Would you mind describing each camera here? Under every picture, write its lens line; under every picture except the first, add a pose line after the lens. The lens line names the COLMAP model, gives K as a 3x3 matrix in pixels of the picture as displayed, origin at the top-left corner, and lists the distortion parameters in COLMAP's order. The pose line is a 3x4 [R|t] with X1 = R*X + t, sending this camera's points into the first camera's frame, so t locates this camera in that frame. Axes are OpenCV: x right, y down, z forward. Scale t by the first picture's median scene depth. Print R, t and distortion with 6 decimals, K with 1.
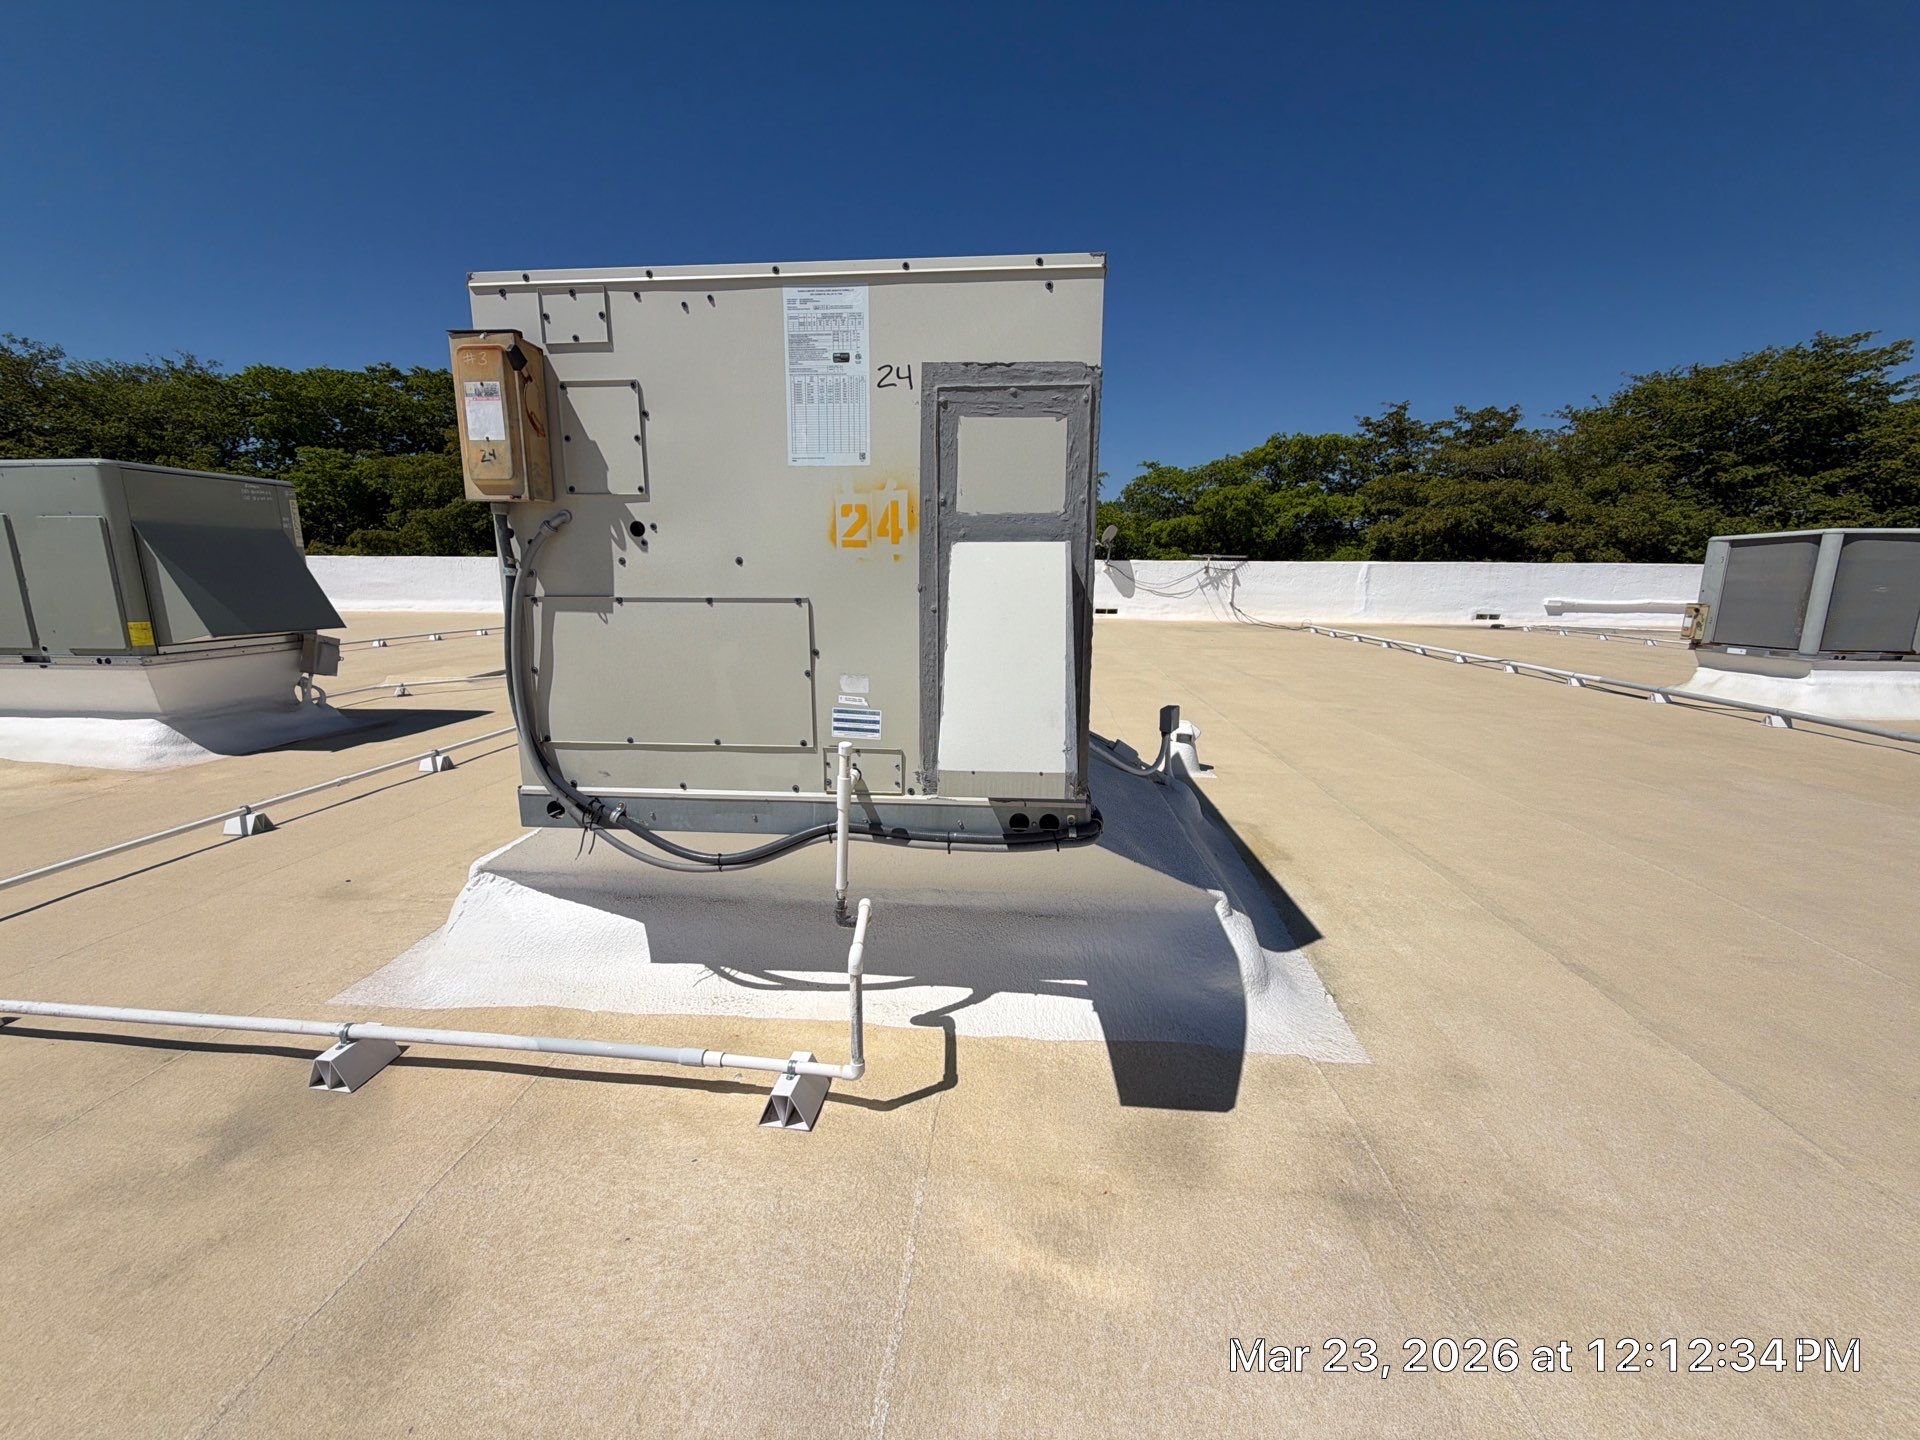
lens RADIAL K [[765.5, 0, 955.1], [0, 765.5, 722.9], [0, 0, 1]] dist [-0.000318, -0.000022]
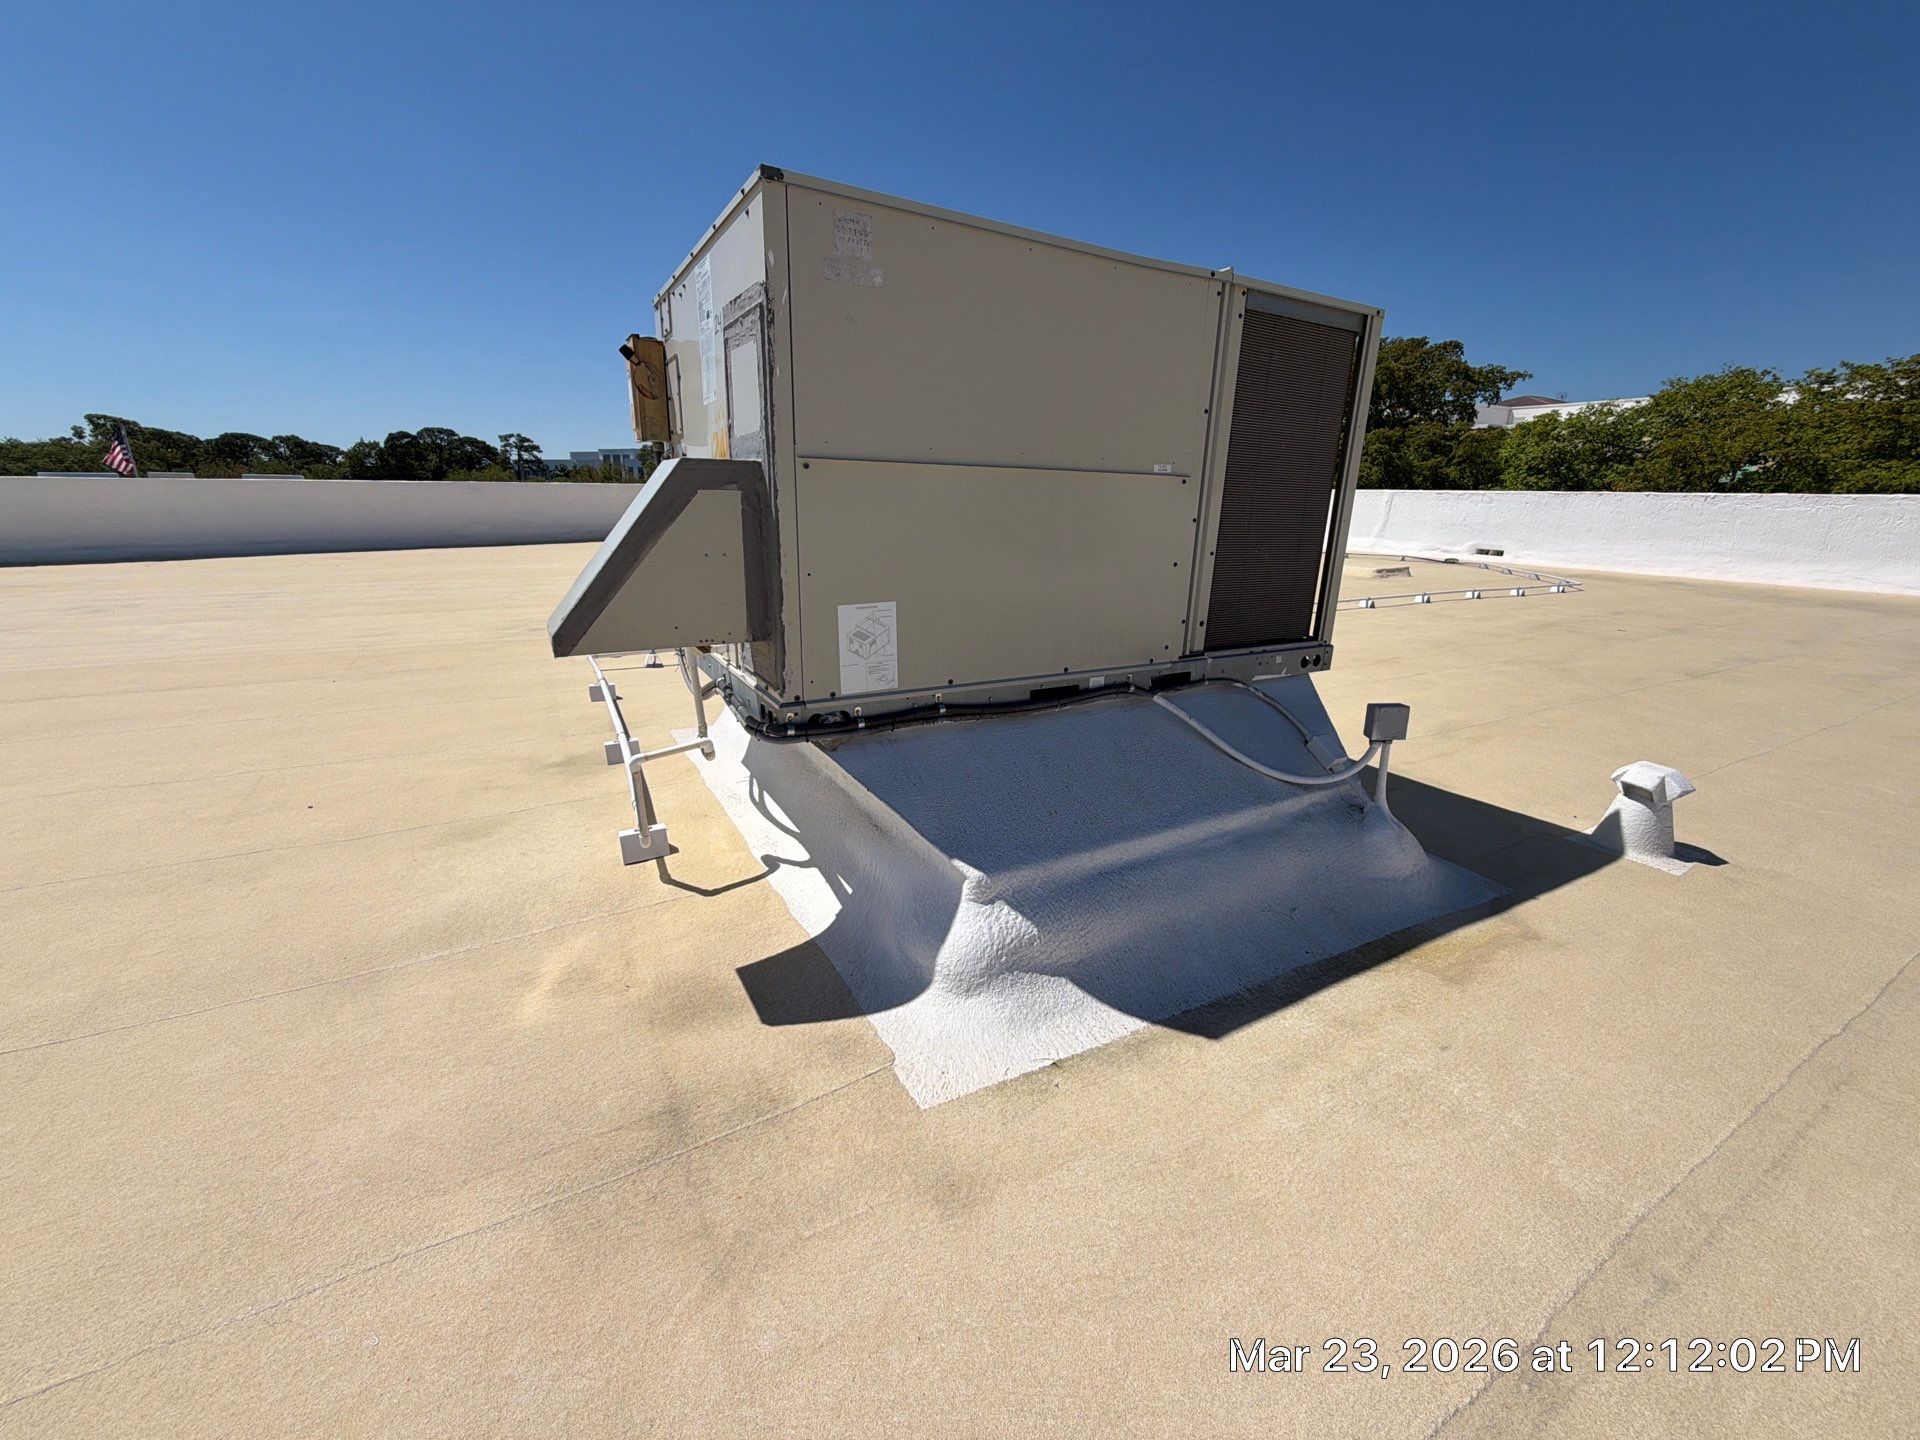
lens RADIAL K [[765.5, 0, 955.1], [0, 765.5, 722.9], [0, 0, 1]] dist [-0.000318, -0.000022]
pose [[0.561854, 0.244440, -0.790297, 1.040432], [-0.179261, 0.968622, 0.172152, -0.089387], [0.807580, 0.044945, 0.588043, 0.505310]]
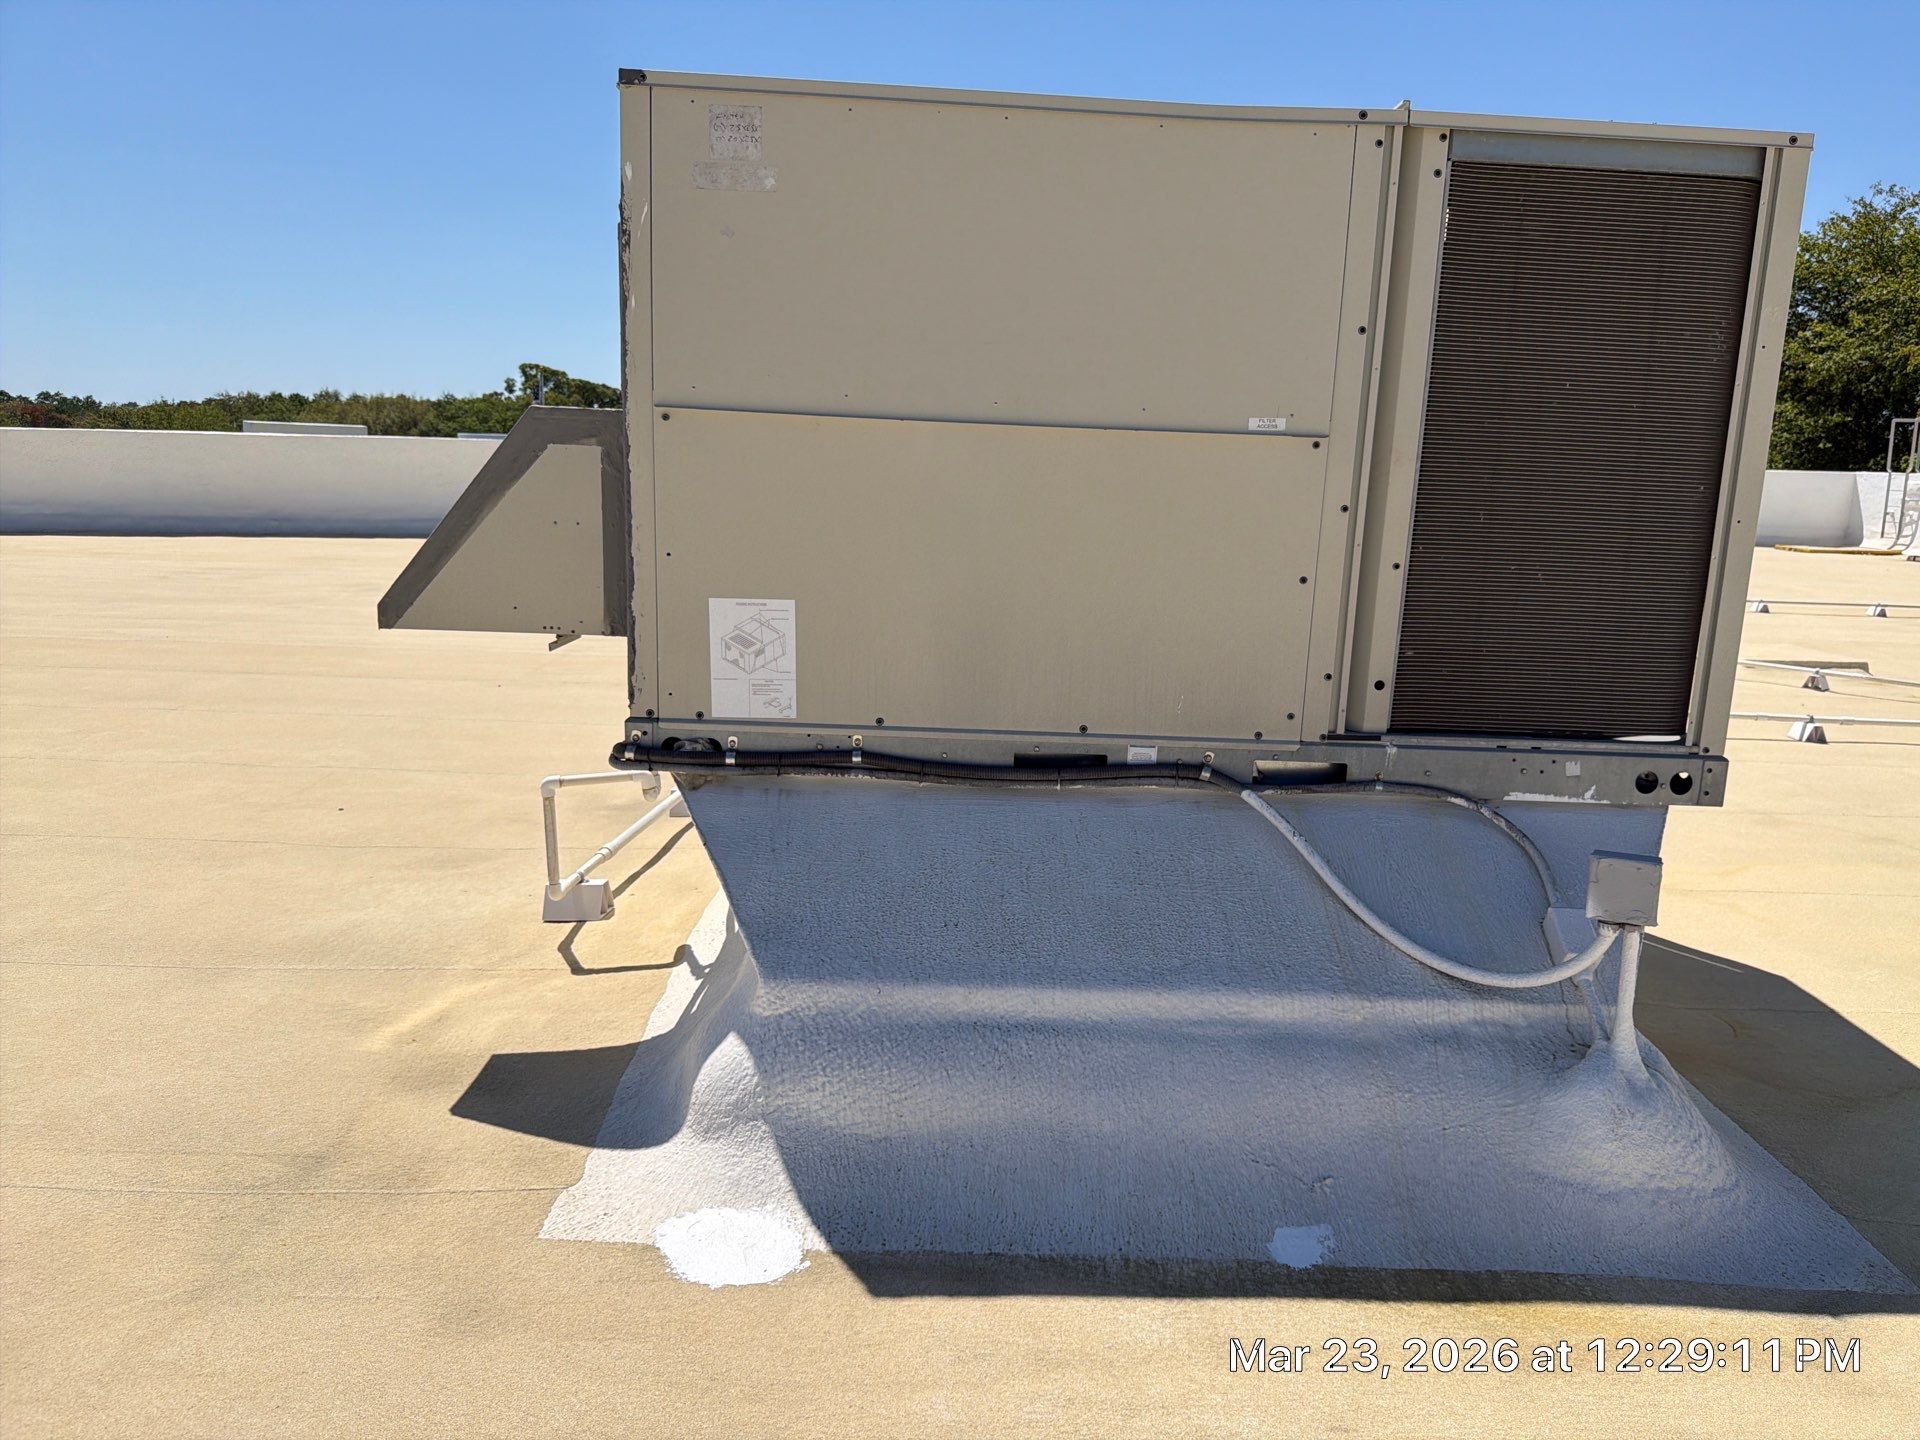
lens RADIAL K [[1352.6, 0, 1009.3], [0, 1352.6, 741.3], [0, 0, 1]] dist [0.057357, -0.084396]
pose [[0.111953, 0.203428, -0.972668, 1.481701], [-0.229567, 0.957638, 0.173861, -0.199956], [0.966833, 0.203828, 0.153911, 1.053939]]
